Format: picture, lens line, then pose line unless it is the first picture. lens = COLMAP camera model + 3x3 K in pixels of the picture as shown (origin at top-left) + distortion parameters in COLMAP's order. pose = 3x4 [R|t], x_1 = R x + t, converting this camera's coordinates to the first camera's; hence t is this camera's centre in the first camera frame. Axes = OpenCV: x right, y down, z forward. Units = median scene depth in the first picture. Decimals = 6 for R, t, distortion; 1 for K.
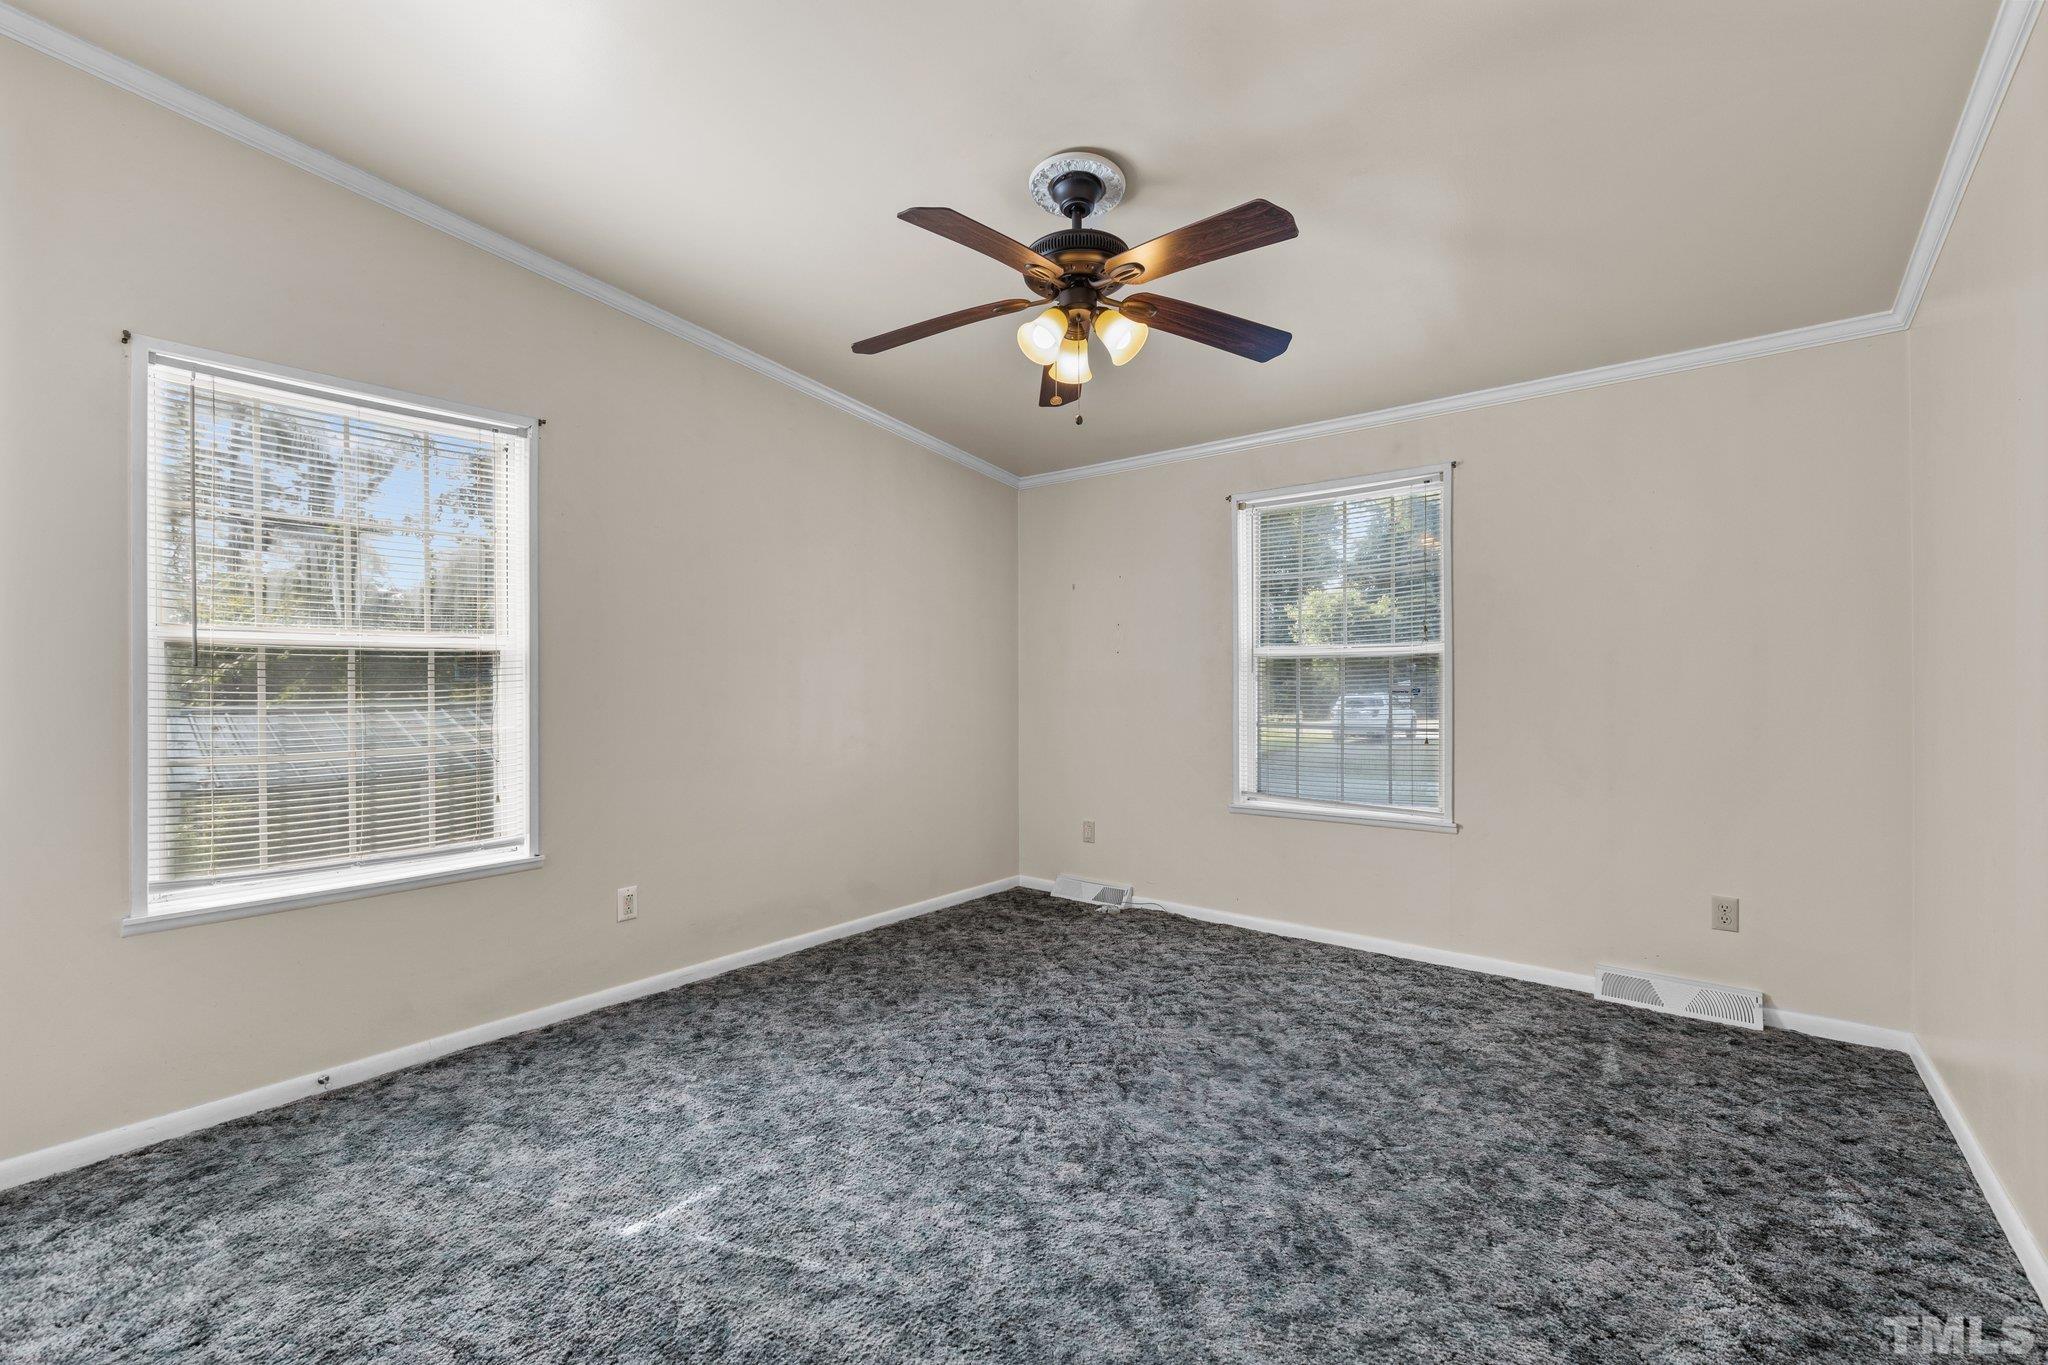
lens RADIAL K [[860.1, 0, 1021.8], [0, 860.1, 687.0], [0, 0, 1]] dist [-0.002497, 0.001181]
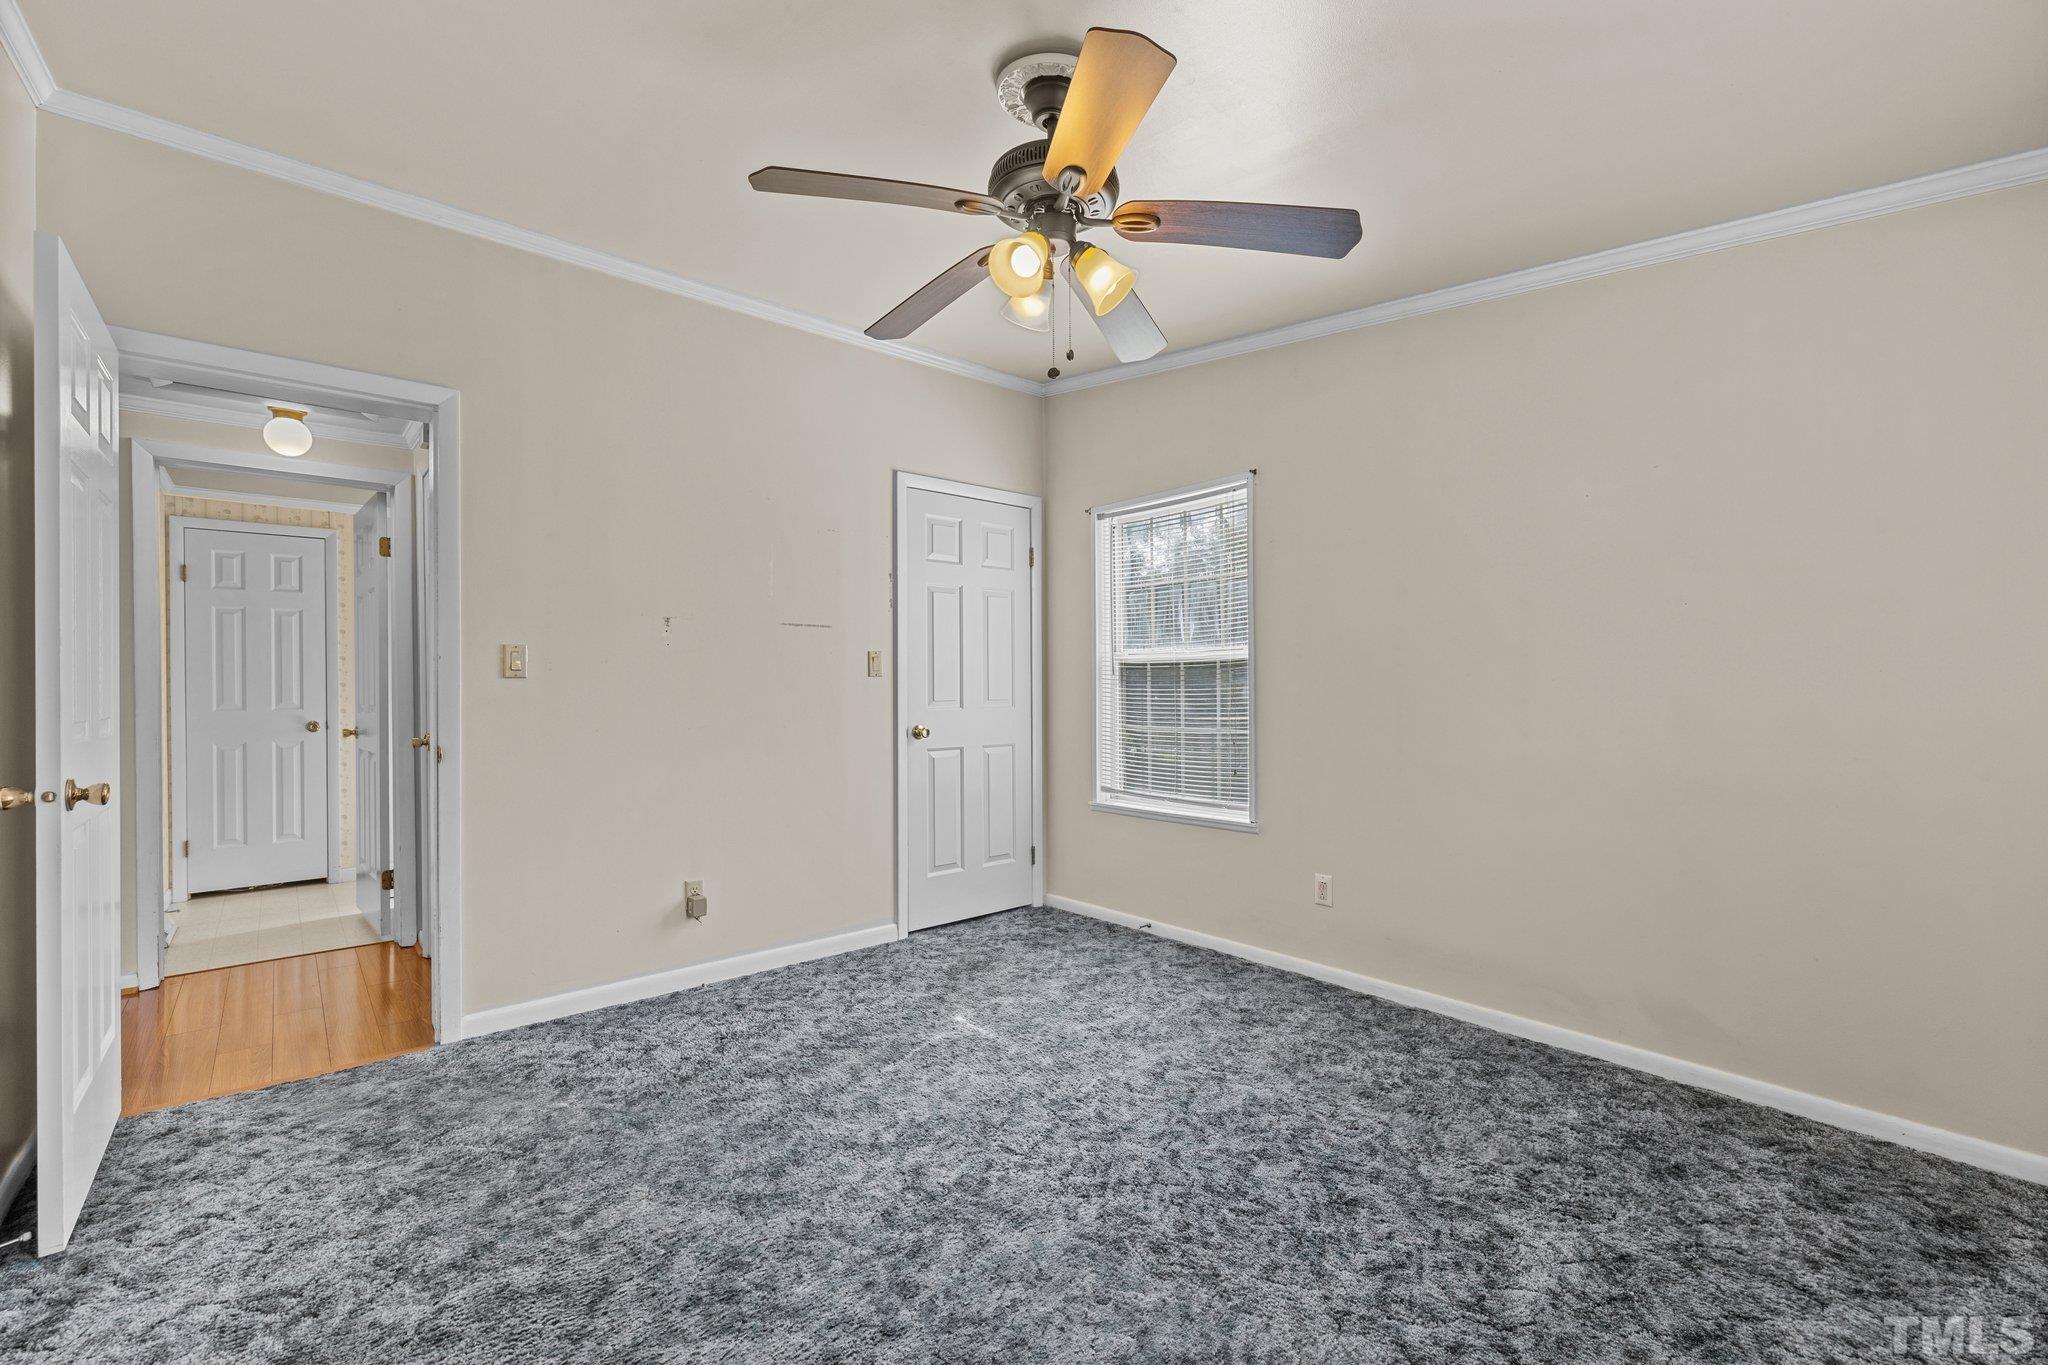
lens RADIAL K [[860.1, 0, 1012.6], [0, 860.1, 683.9], [0, 0, 1]] dist [-0.002497, 0.001181]
pose [[-0.185245, 0.004584, -0.982682, 0.846606], [-0.000738, 0.999988, 0.004804, -0.011069], [0.982692, 0.001615, -0.185239, 1.047519]]
